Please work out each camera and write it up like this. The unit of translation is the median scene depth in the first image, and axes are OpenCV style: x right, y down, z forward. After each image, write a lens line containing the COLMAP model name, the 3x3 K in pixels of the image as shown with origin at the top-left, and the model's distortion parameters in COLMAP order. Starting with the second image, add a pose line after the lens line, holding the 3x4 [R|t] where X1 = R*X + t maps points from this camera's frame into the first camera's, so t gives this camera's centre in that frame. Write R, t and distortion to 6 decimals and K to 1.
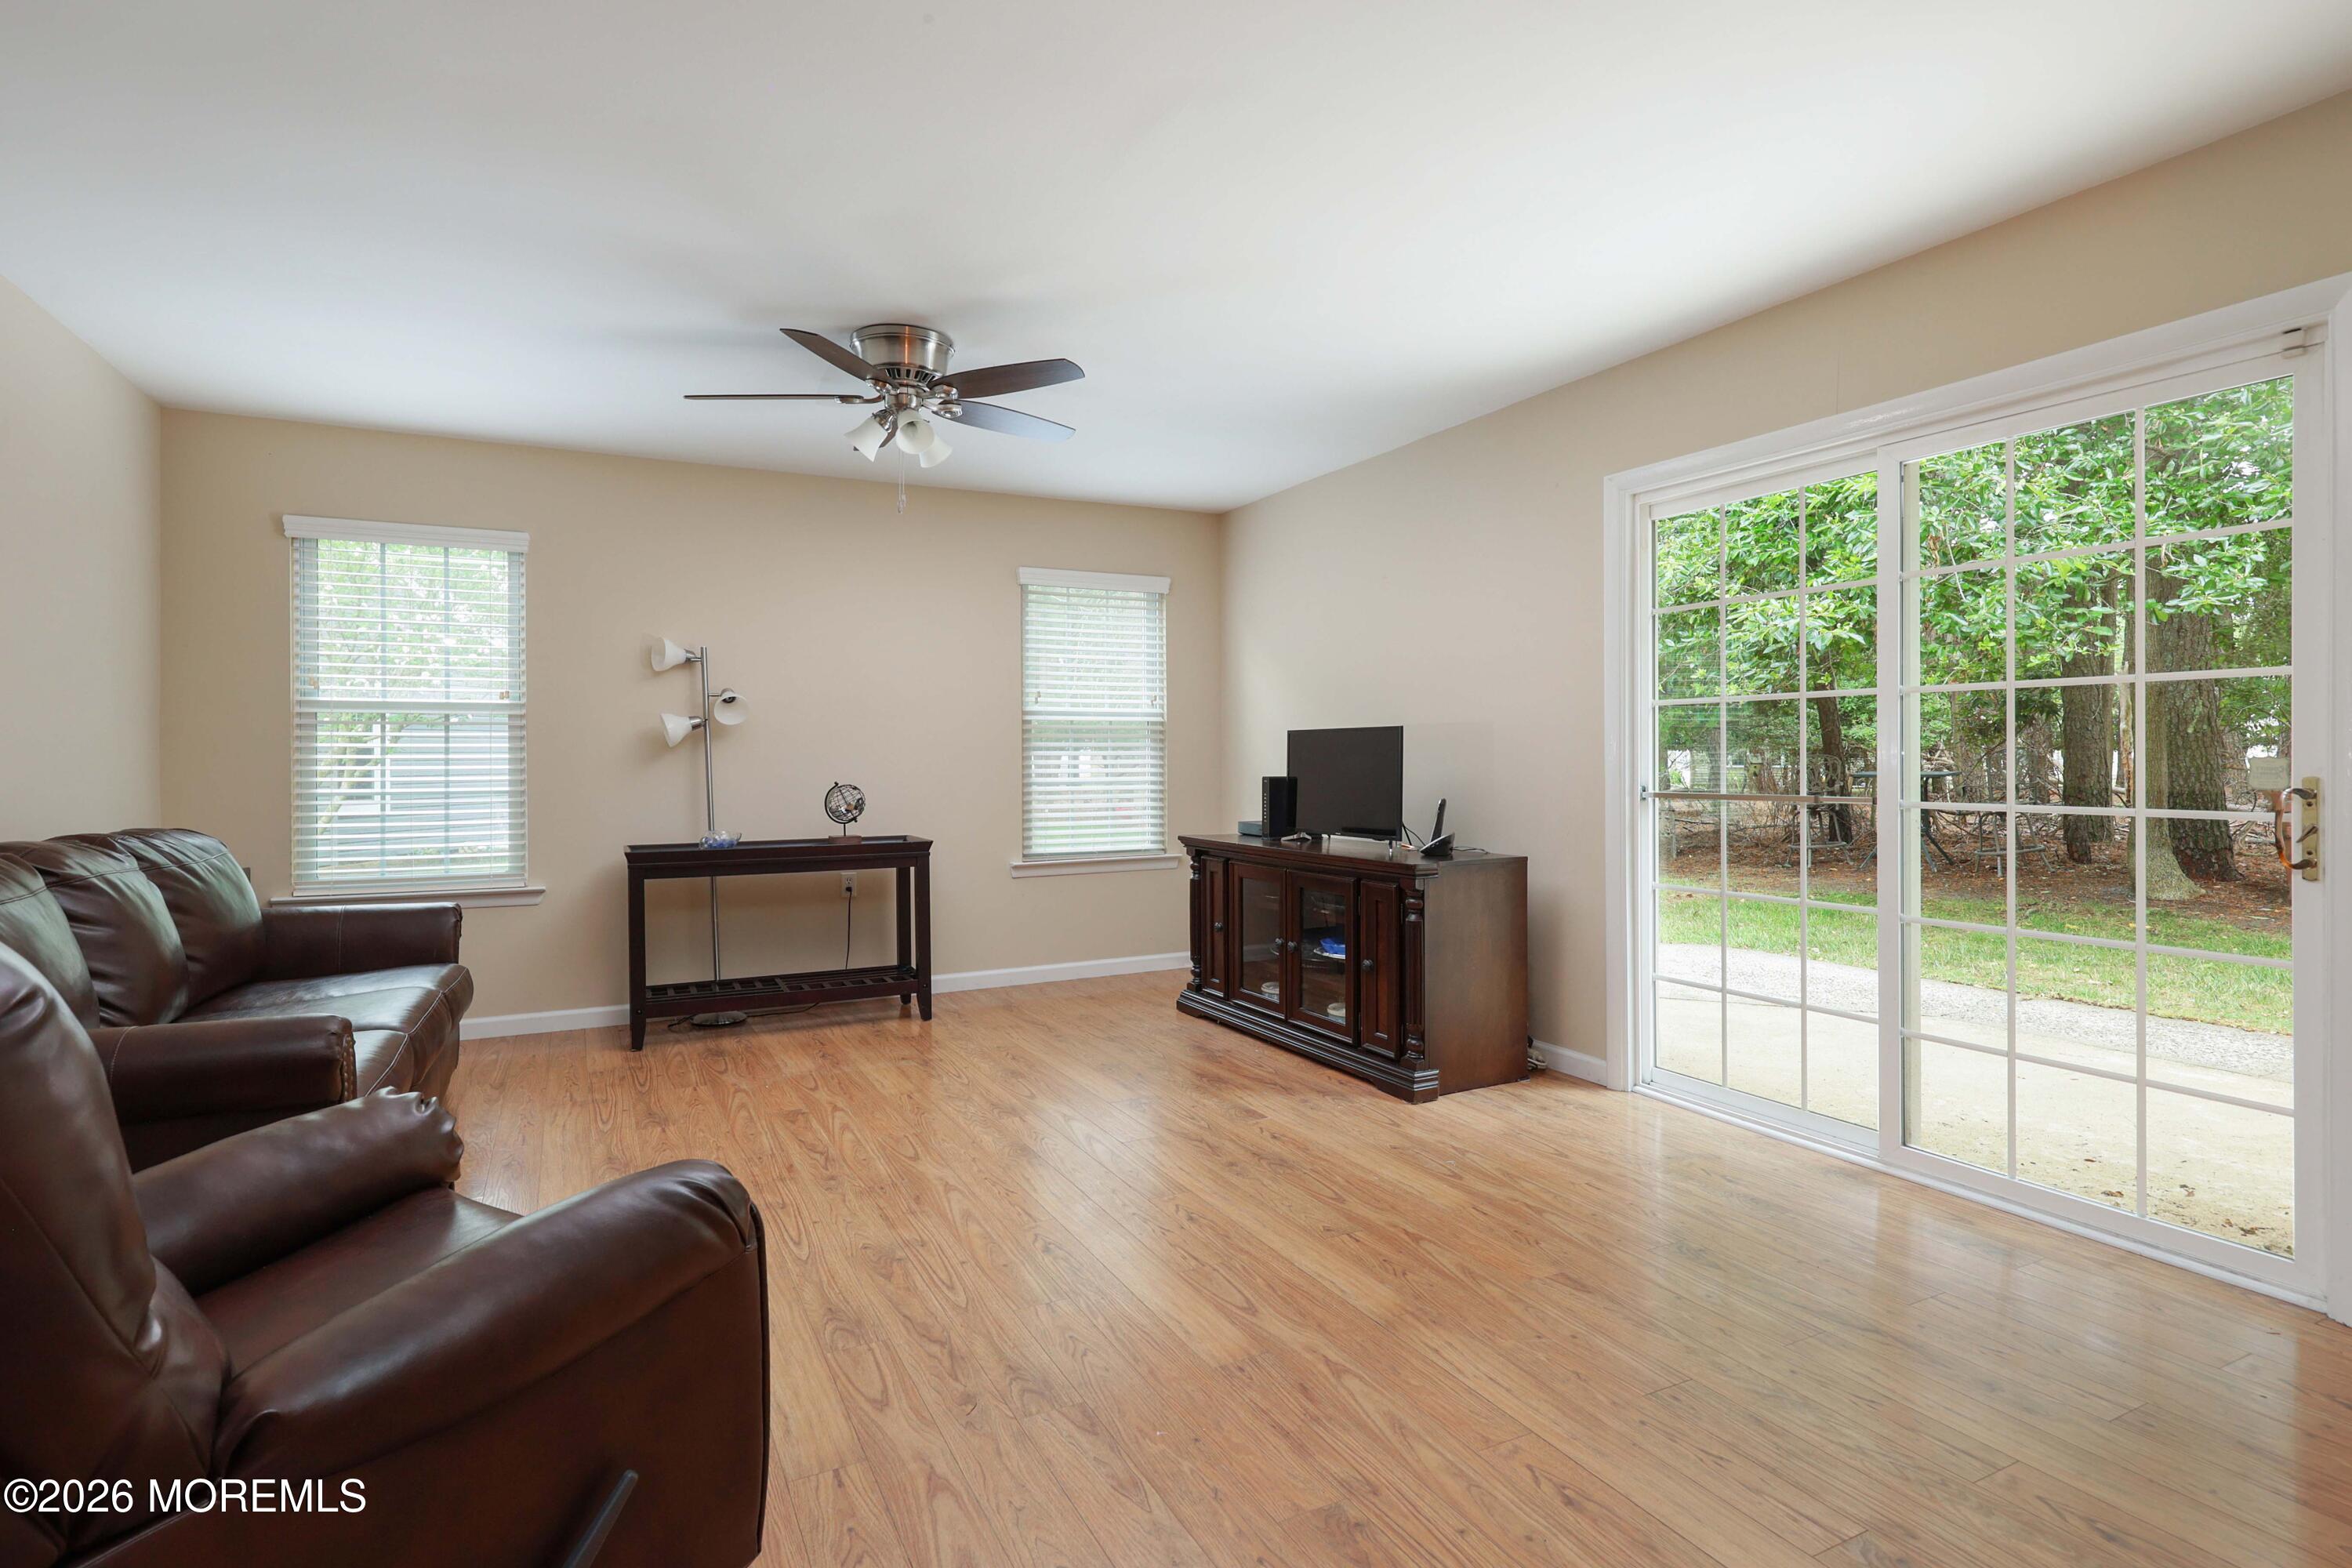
lens RADIAL K [[1185.9, 0, 1177.2], [0, 1185.9, 746.7], [0, 0, 1]] dist [0.000968, -0.000010]
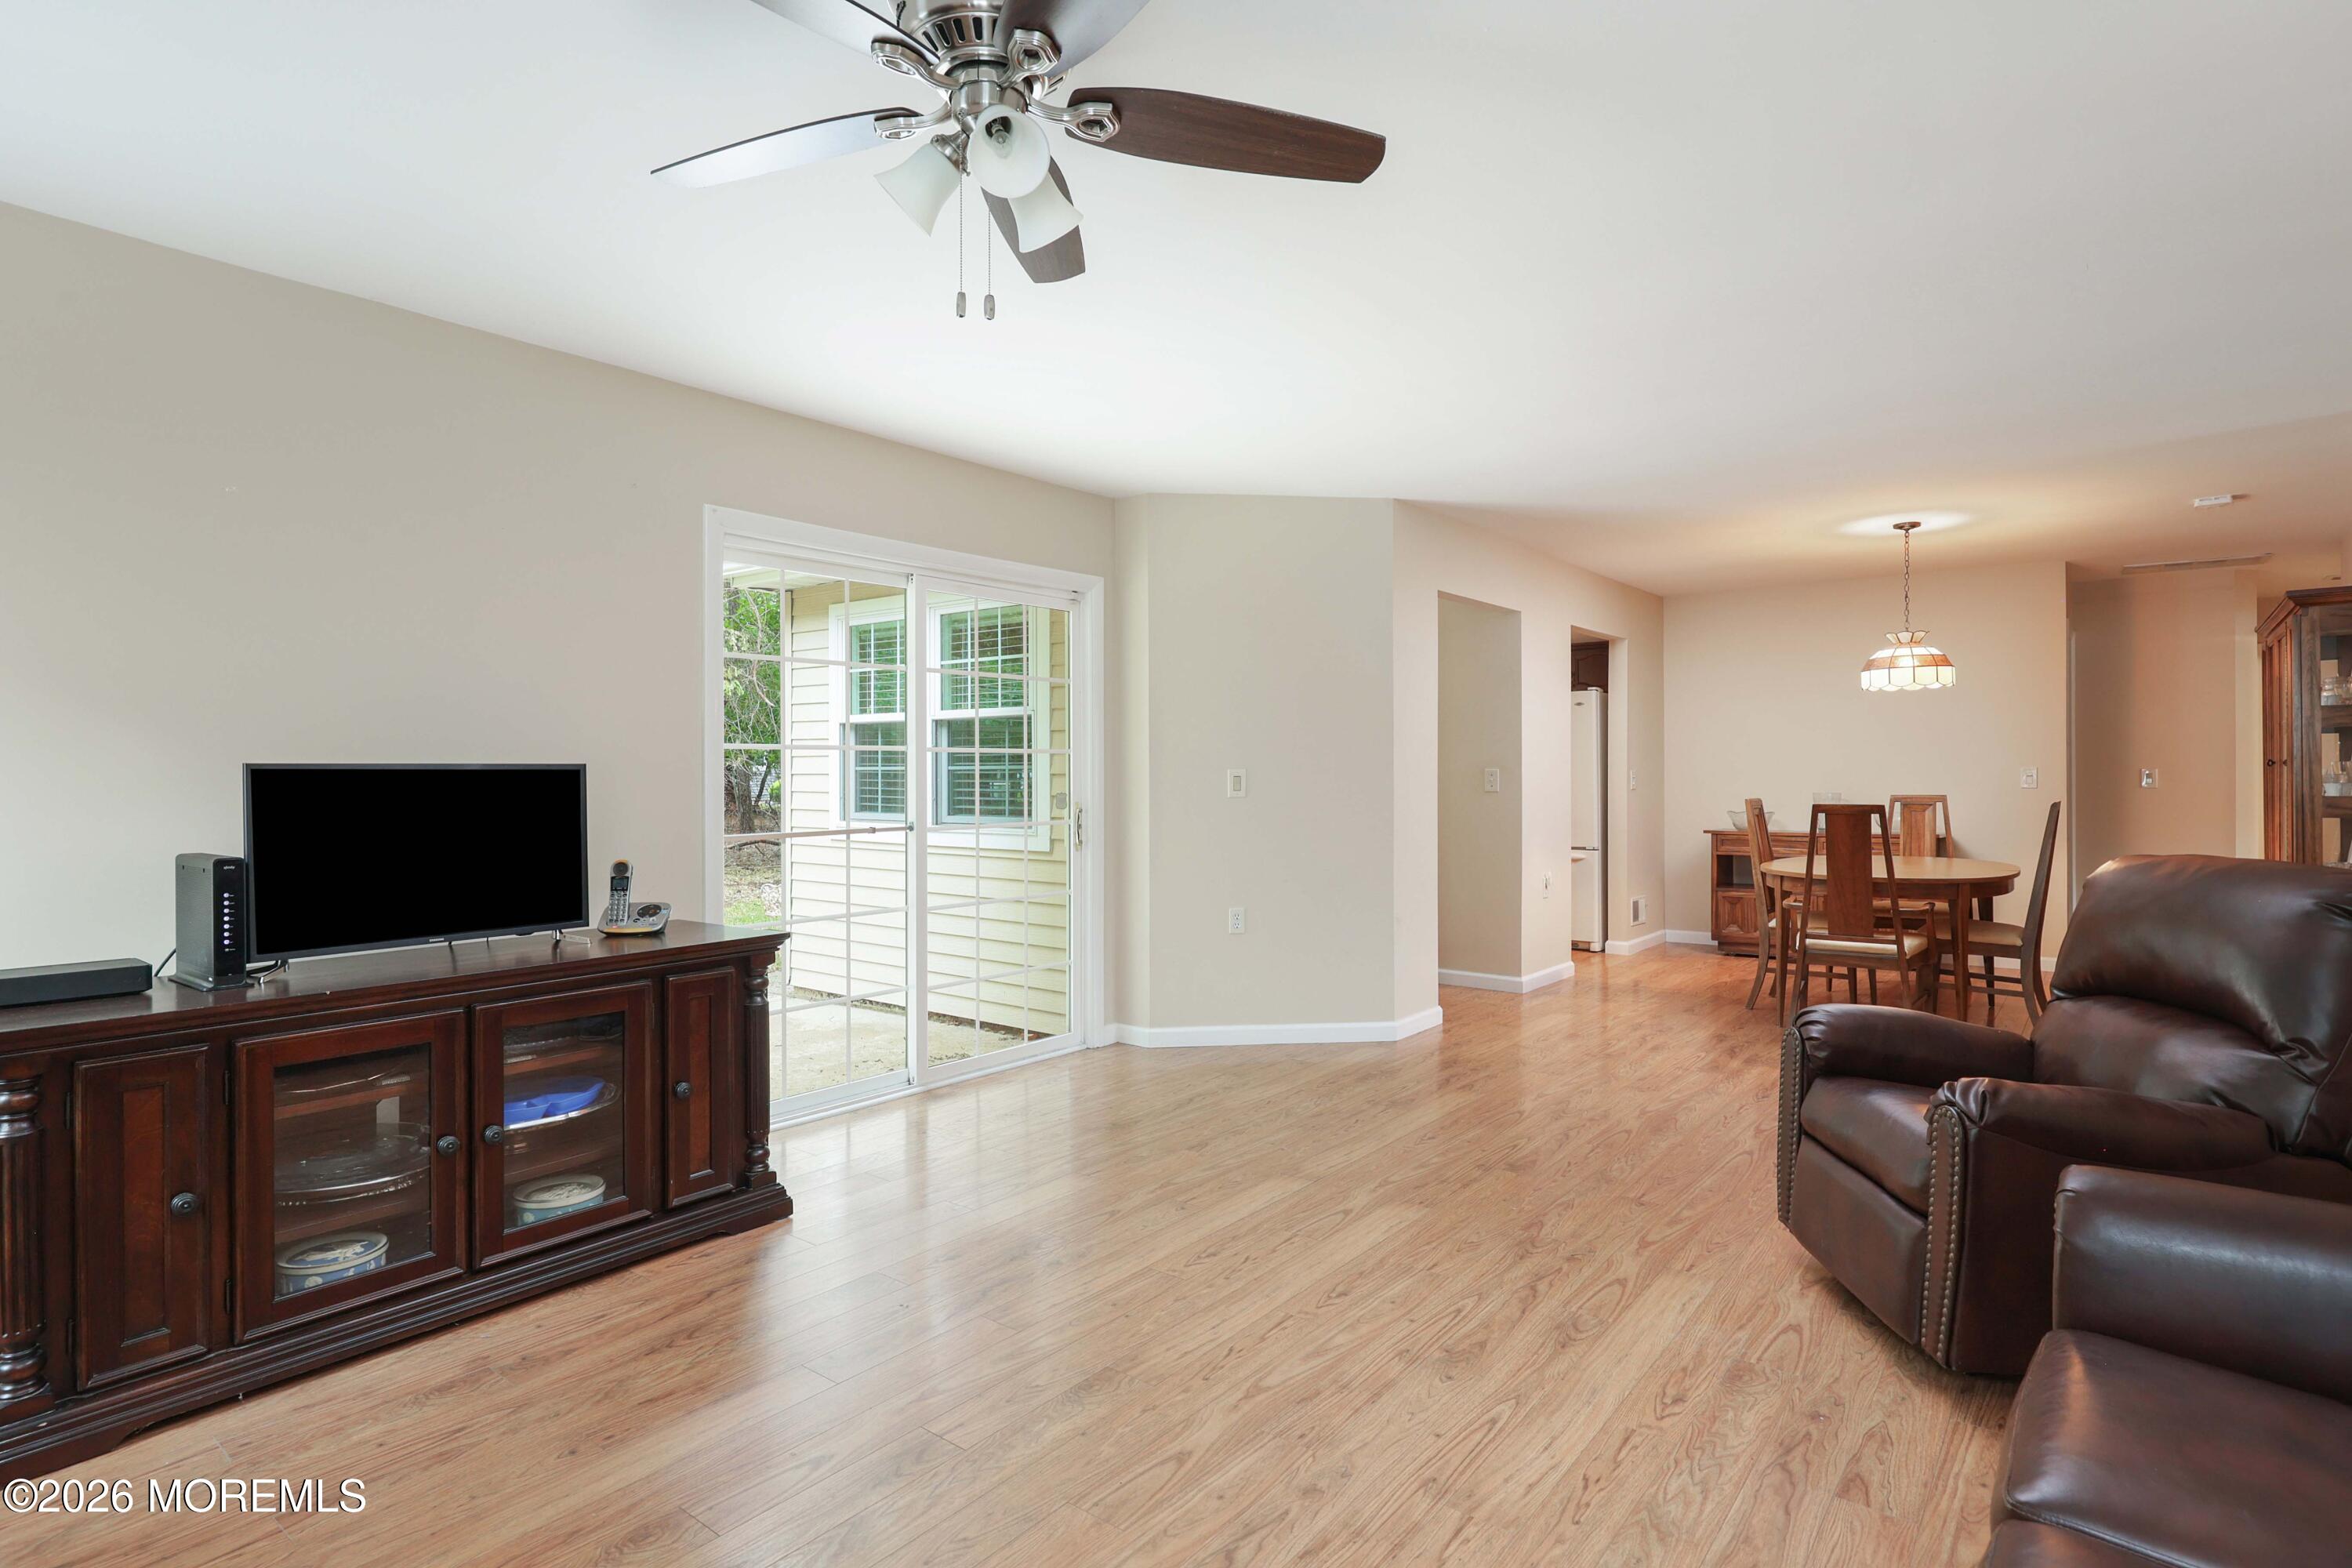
lens RADIAL K [[1227.8, 0, 1181.0], [0, 1227.8, 775.2], [0, 0, 1]] dist [0.005028, 0.000141]
pose [[-0.428702, 0.000662, 0.903446, -0.657672], [-0.002214, 0.999996, -0.001783, -0.011777], [-0.903443, -0.002764, -0.428698, 1.036410]]
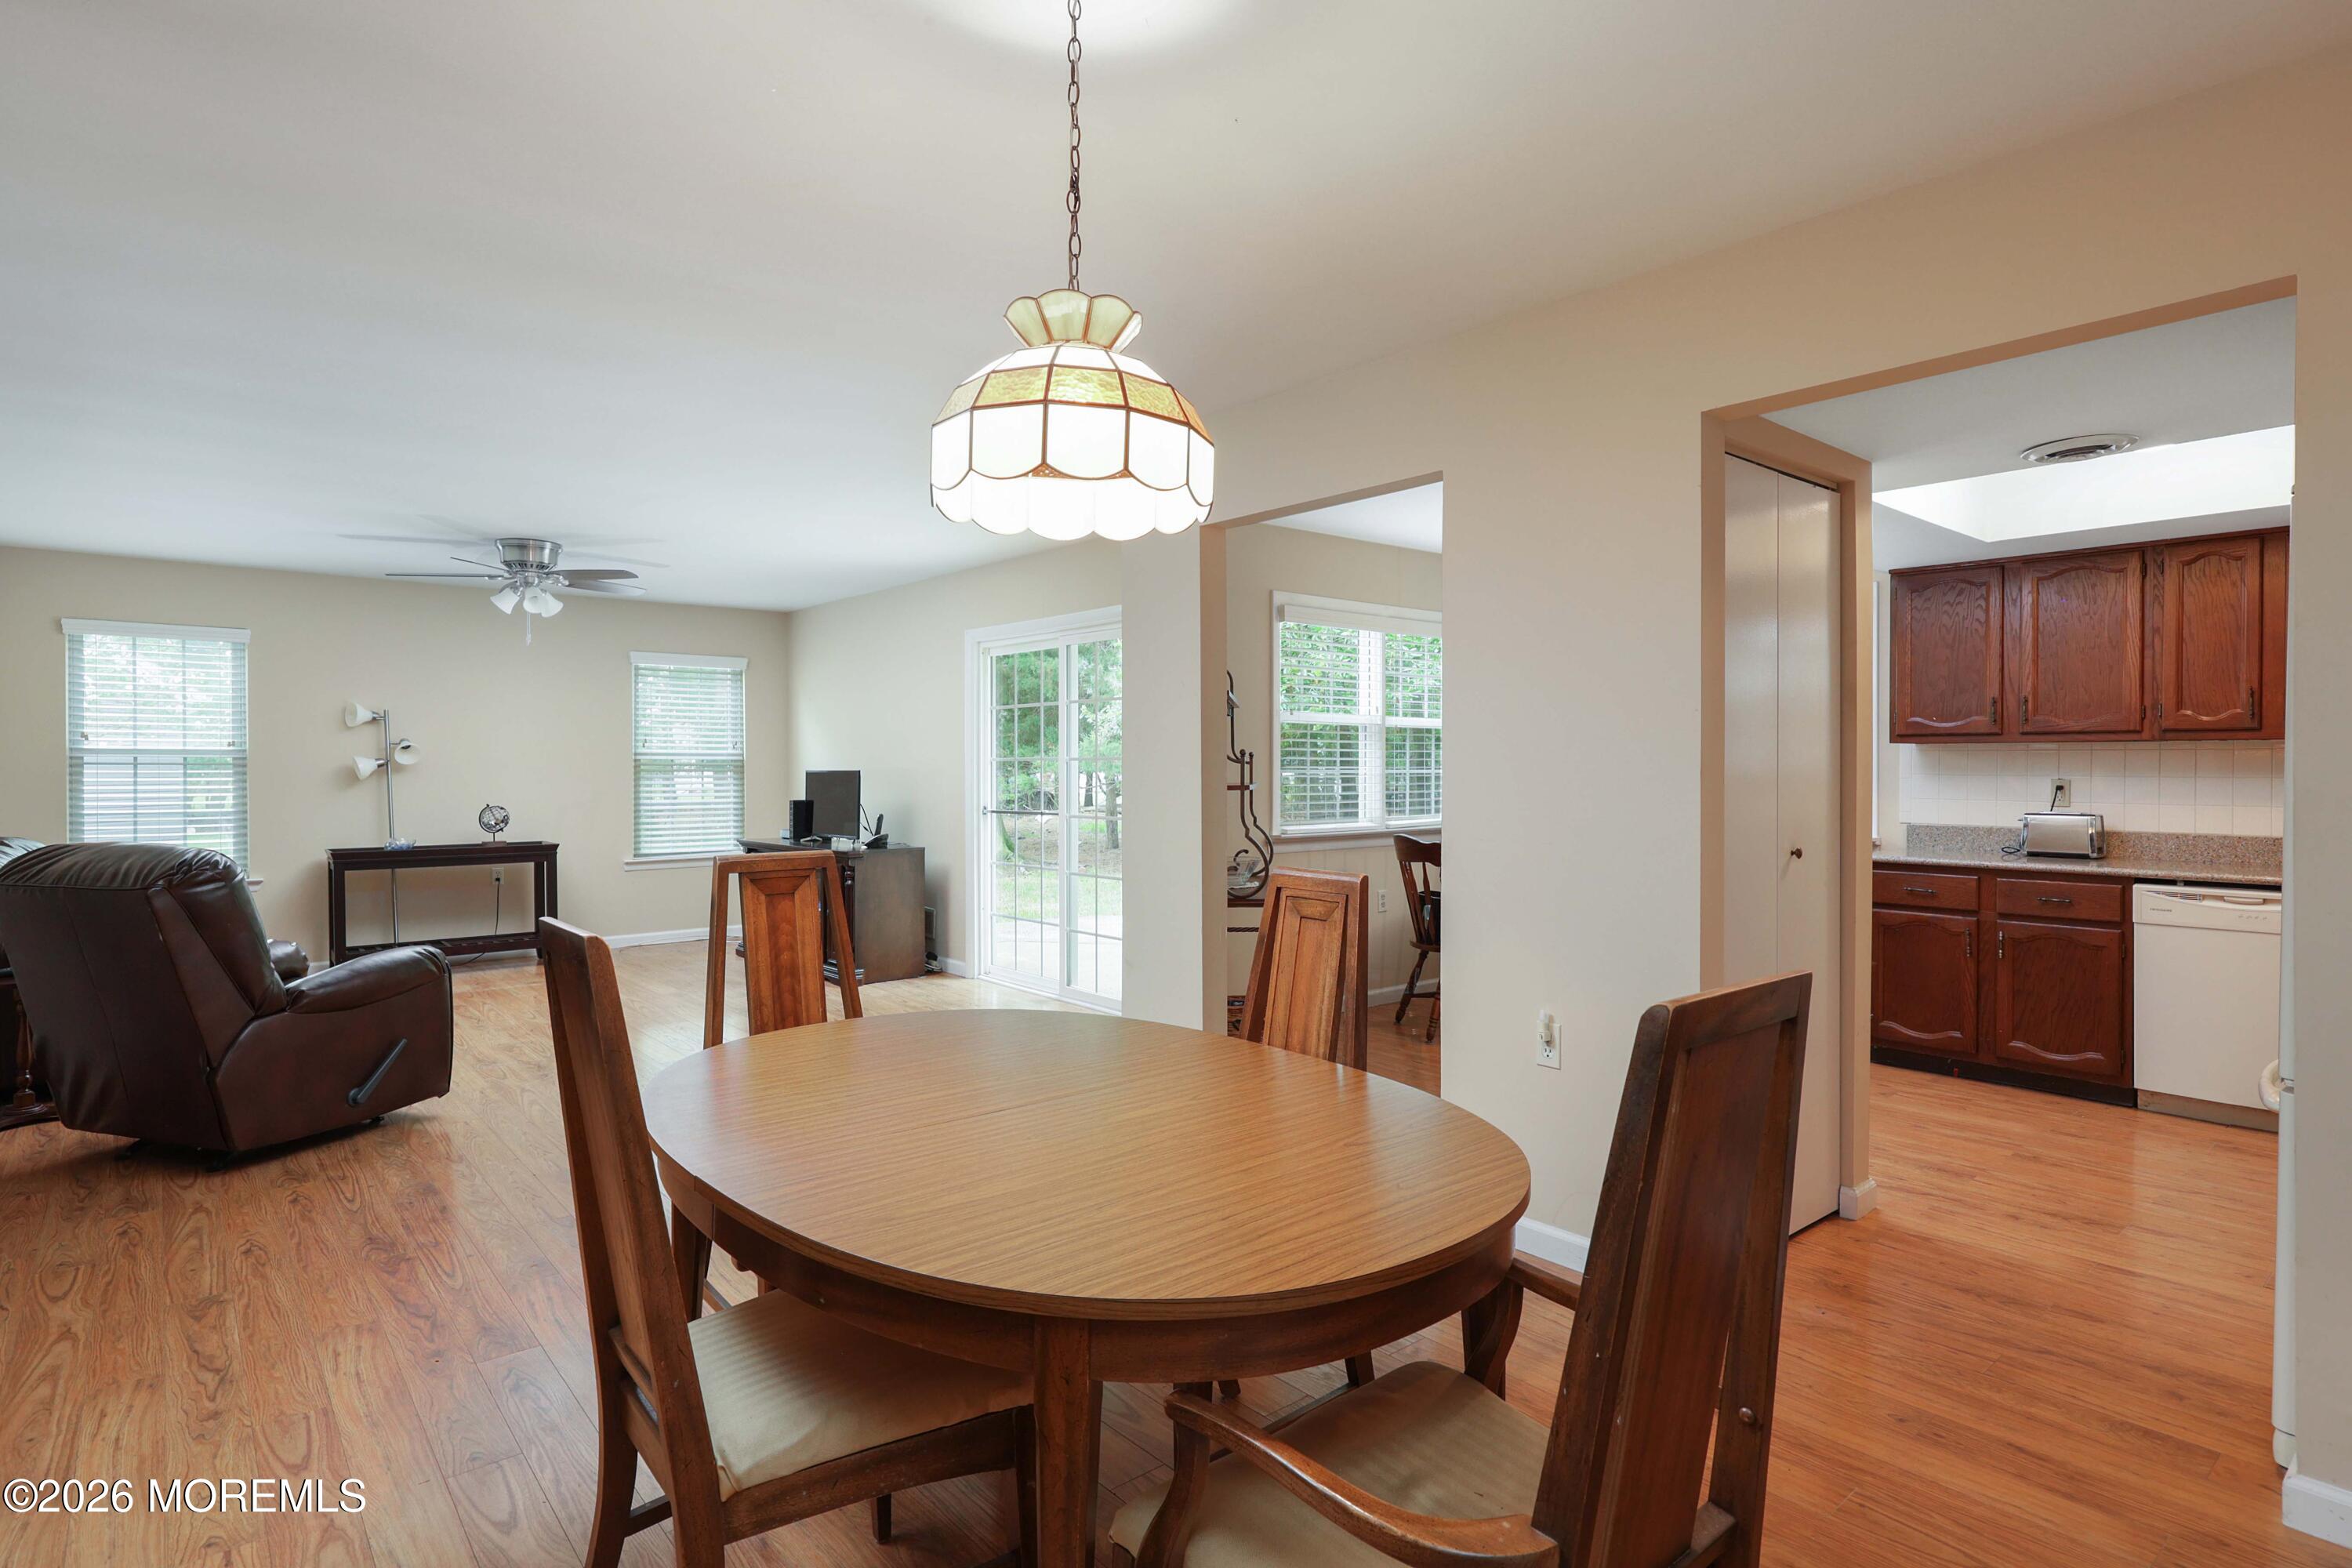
lens RADIAL K [[1238.4, 0, 1212.3], [0, 1238.4, 769.4], [0, 0, 1]] dist [-0.021271, 0.001250]
pose [[0.970487, 0.003870, 0.241123, 0.262651], [-0.006393, 0.999933, 0.009683, -0.041376], [-0.241069, -0.010939, 0.970446, -0.842198]]
